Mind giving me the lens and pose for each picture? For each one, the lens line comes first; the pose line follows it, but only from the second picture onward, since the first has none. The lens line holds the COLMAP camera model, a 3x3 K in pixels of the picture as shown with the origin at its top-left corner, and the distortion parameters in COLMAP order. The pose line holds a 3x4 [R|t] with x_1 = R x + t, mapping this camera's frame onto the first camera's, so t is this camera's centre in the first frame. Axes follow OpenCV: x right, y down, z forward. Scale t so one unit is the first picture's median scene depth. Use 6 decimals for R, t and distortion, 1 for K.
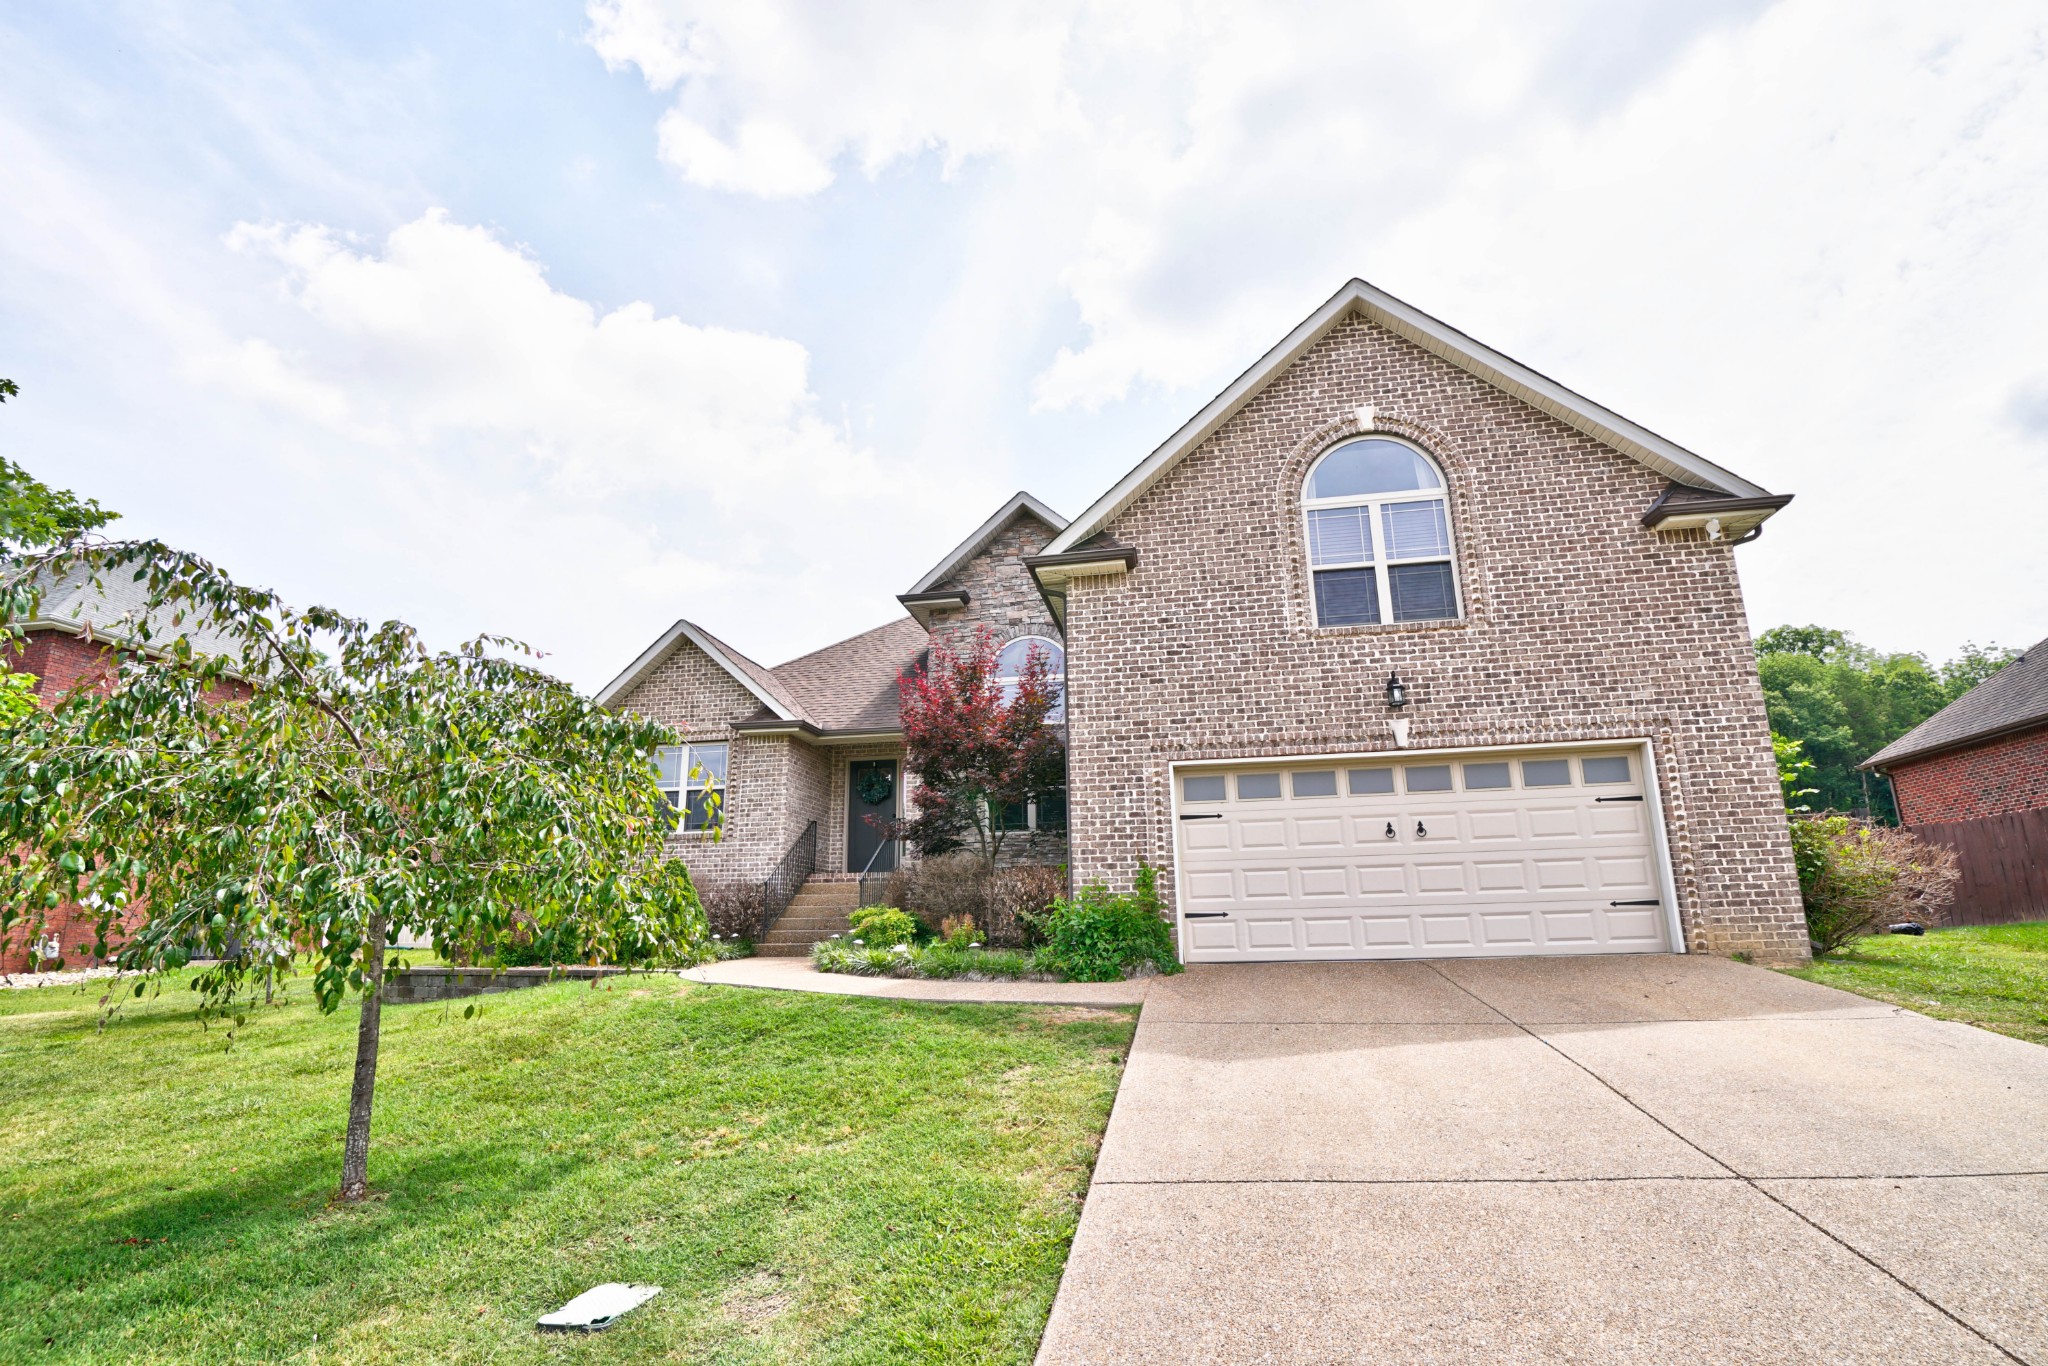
lens RADIAL K [[974.8, 0, 1027.9], [0, 974.8, 683.9], [0, 0, 1]] dist [-0.025441, -0.000400]
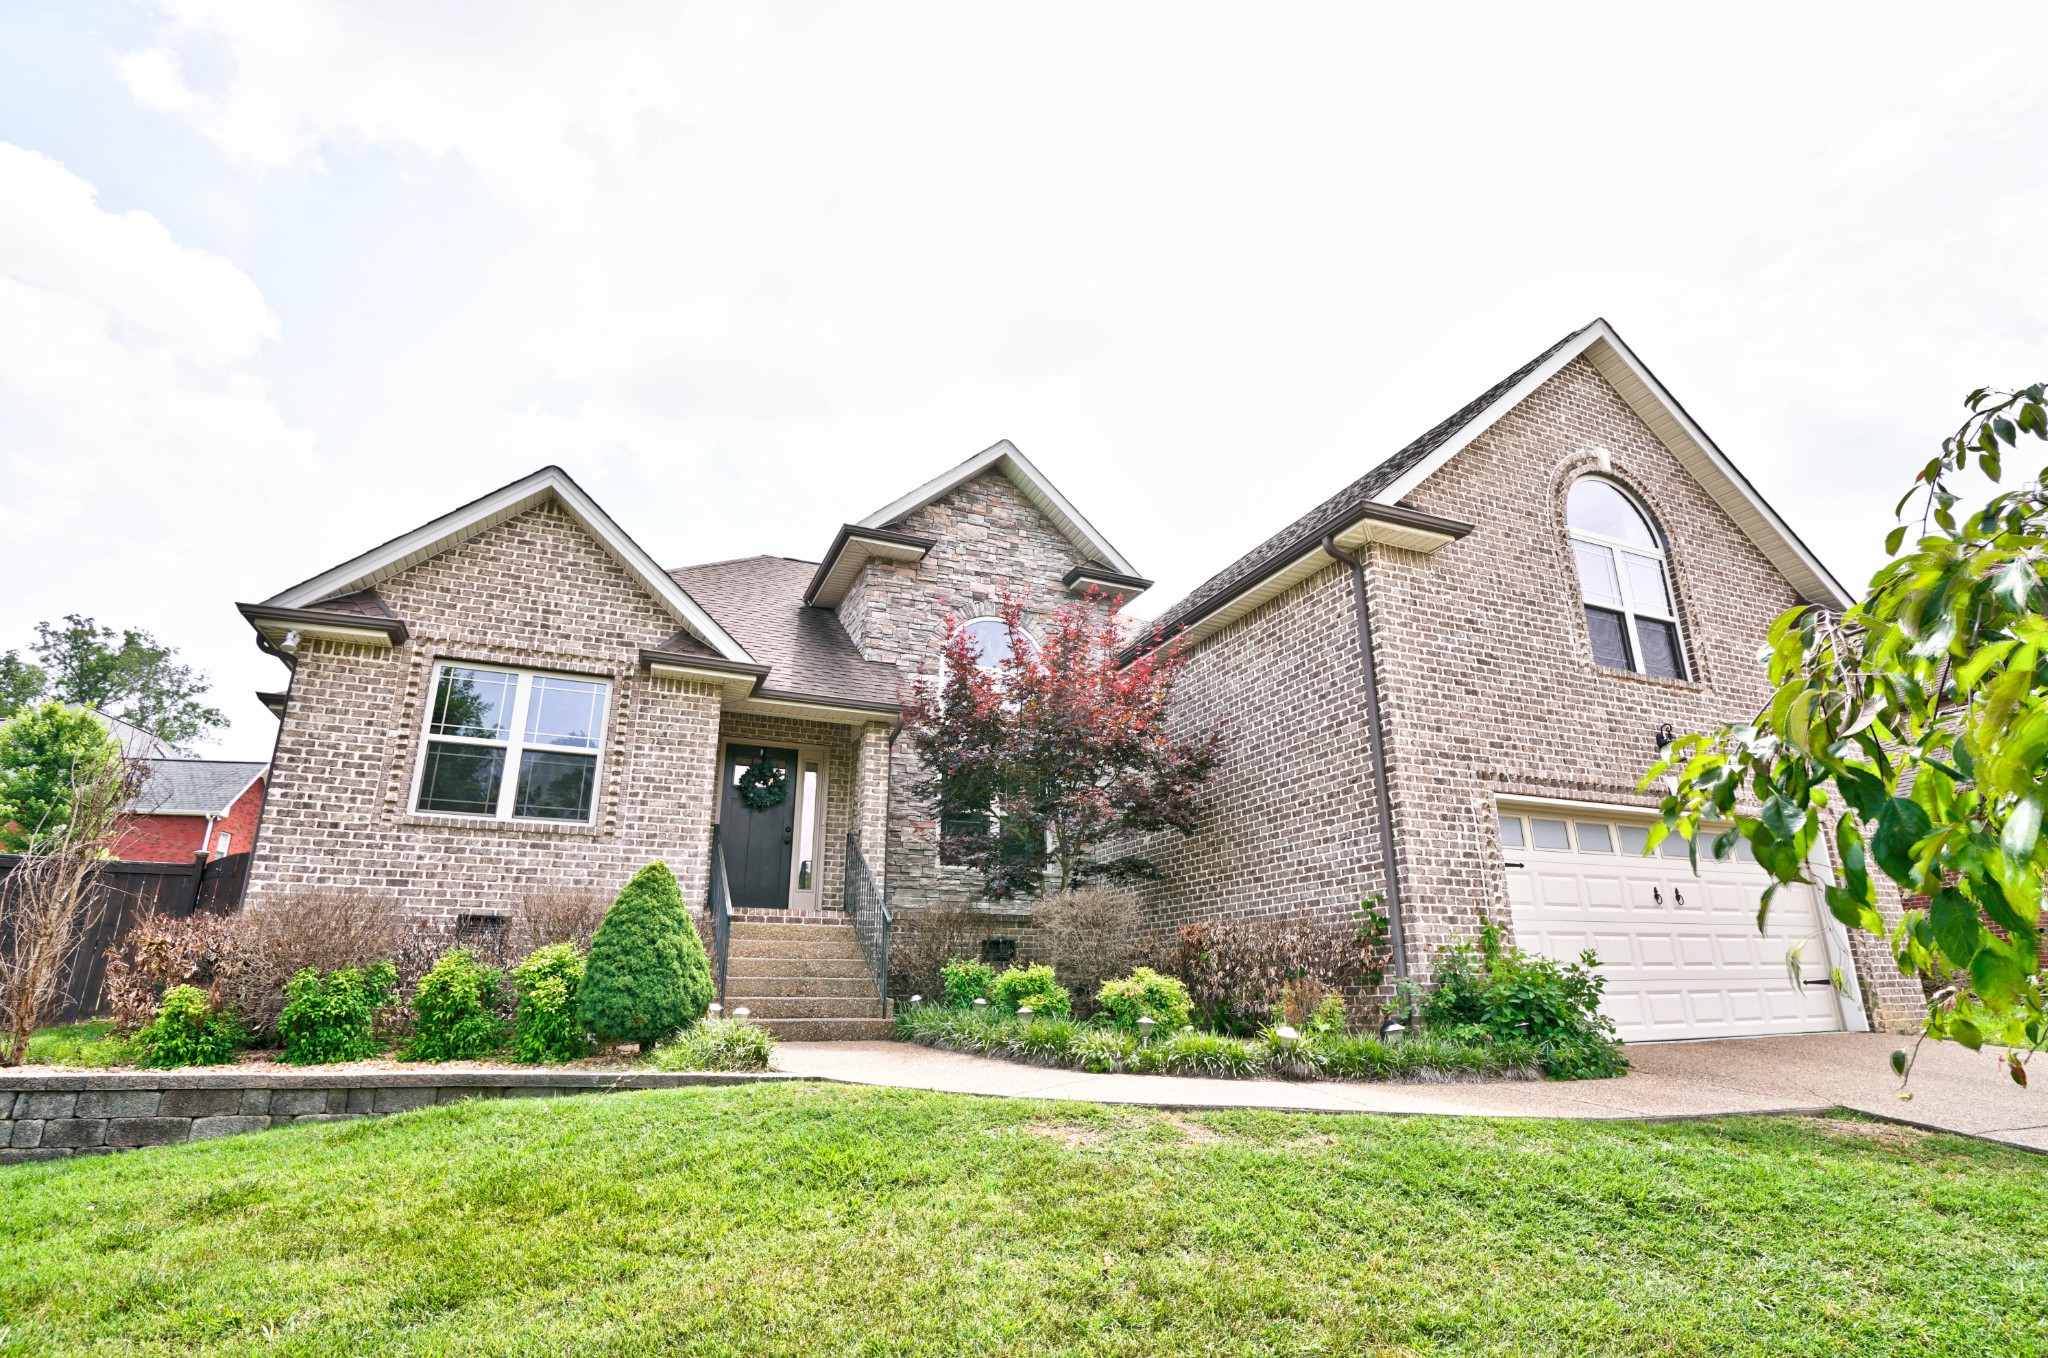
lens RADIAL K [[974.8, 0, 1021.0], [0, 974.8, 684.0], [0, 0, 1]] dist [-0.025441, -0.000400]
pose [[0.839917, 0.178985, 0.512352, -0.591077], [-0.147753, 0.983806, -0.101466, 0.126309], [-0.522216, 0.009521, 0.852760, 0.504578]]
